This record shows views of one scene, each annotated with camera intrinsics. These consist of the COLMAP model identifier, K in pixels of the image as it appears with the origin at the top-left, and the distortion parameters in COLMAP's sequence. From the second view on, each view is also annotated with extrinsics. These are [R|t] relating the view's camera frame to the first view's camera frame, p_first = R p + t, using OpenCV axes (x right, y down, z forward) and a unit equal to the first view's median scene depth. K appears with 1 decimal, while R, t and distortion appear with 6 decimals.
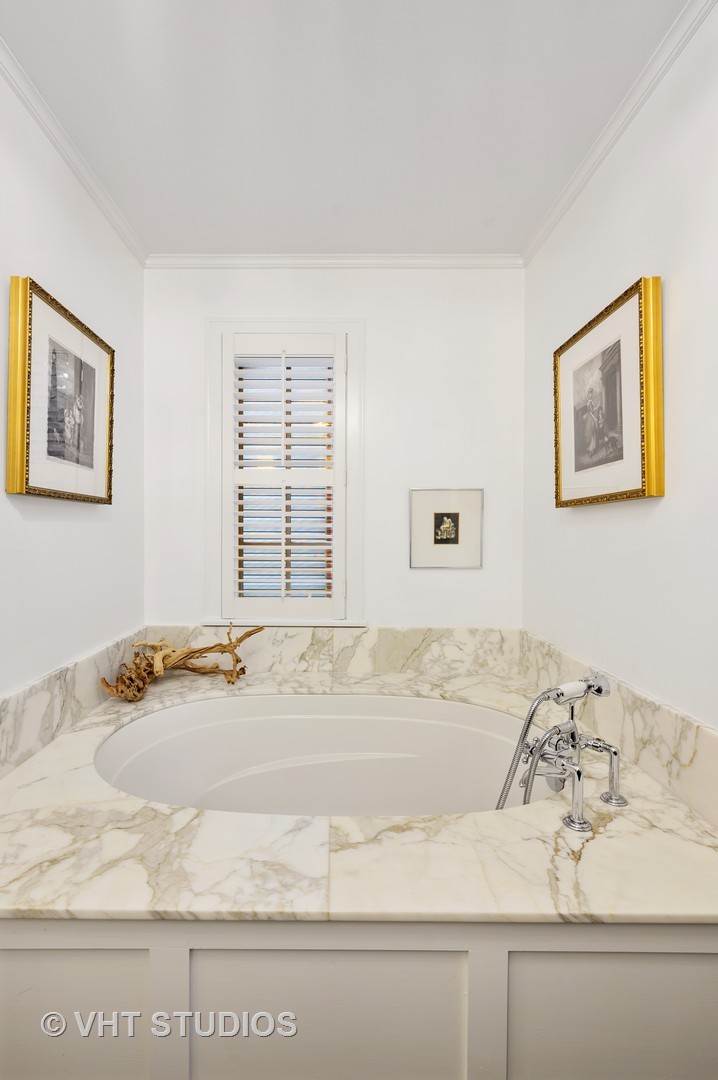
lens RADIAL K [[470.6, 0, 357.8], [0, 470.6, 534.6], [0, 0, 1]] dist [0.001495, 0.000219]
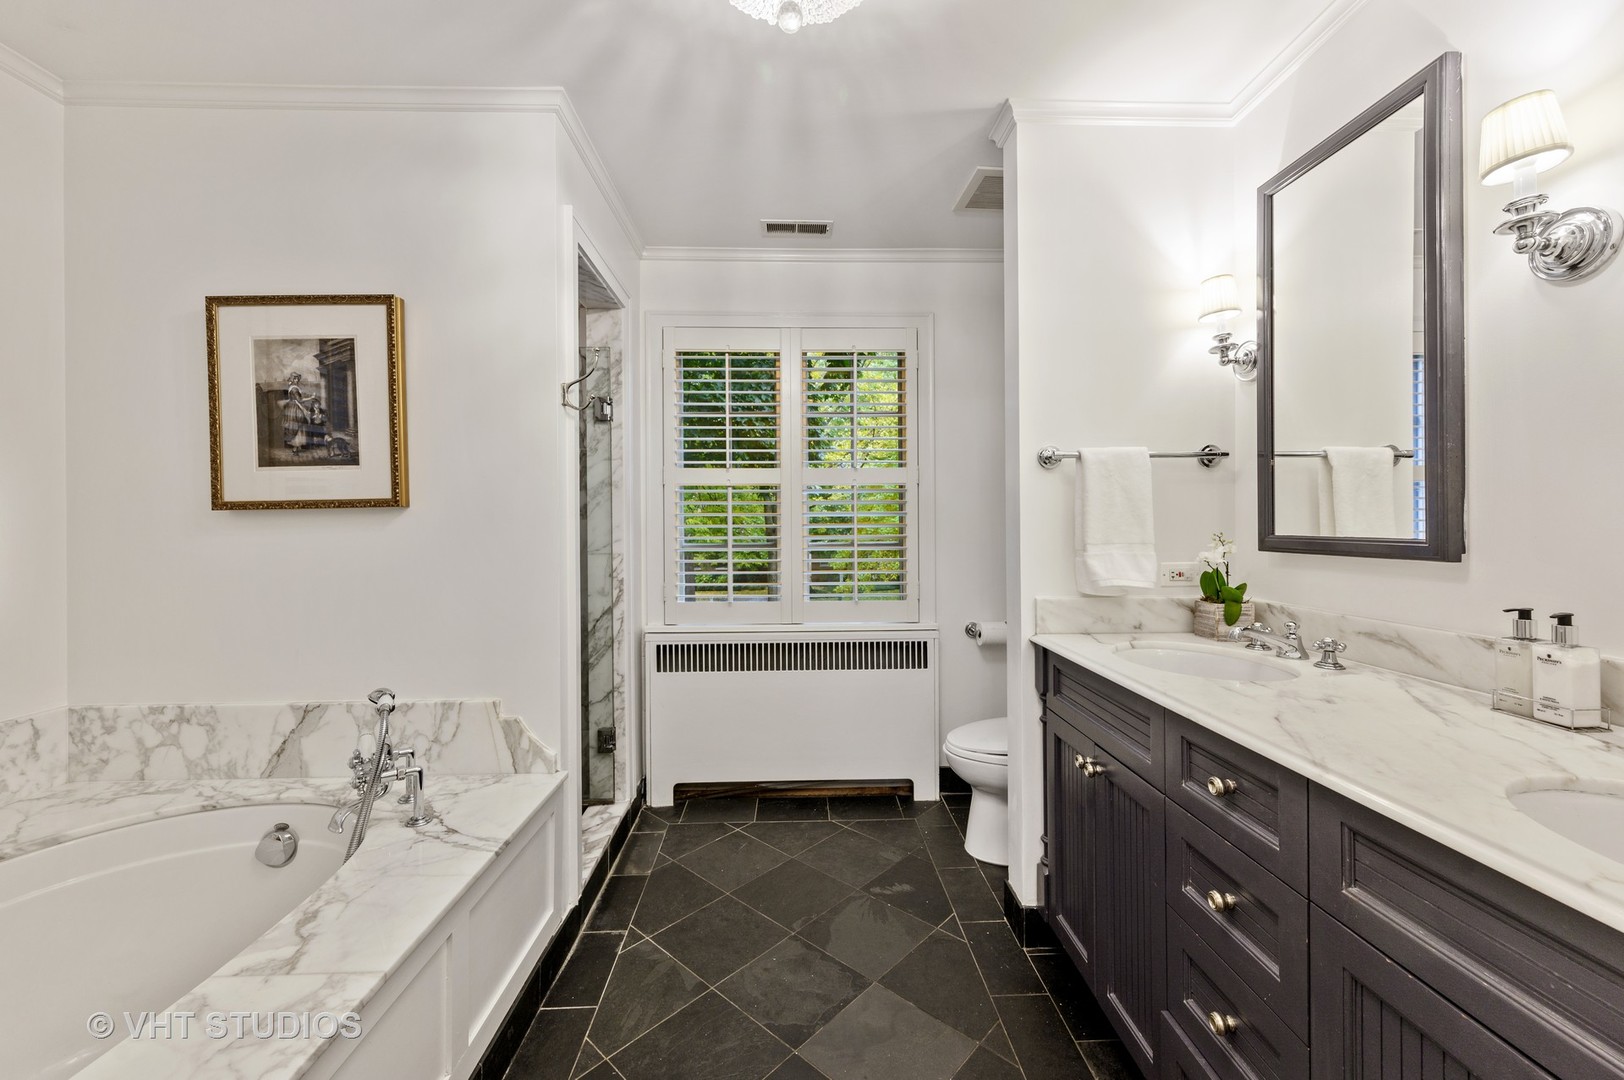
lens RADIAL K [[649.7, 0, 816.8], [0, 649.7, 520.4], [0, 0, 1]] dist [0.002739, 0.000361]
pose [[-0.039151, 0.008782, 0.999195, -0.785362], [0.012317, 0.999890, -0.008305, -0.025877], [-0.999157, 0.011982, -0.039255, 0.125542]]
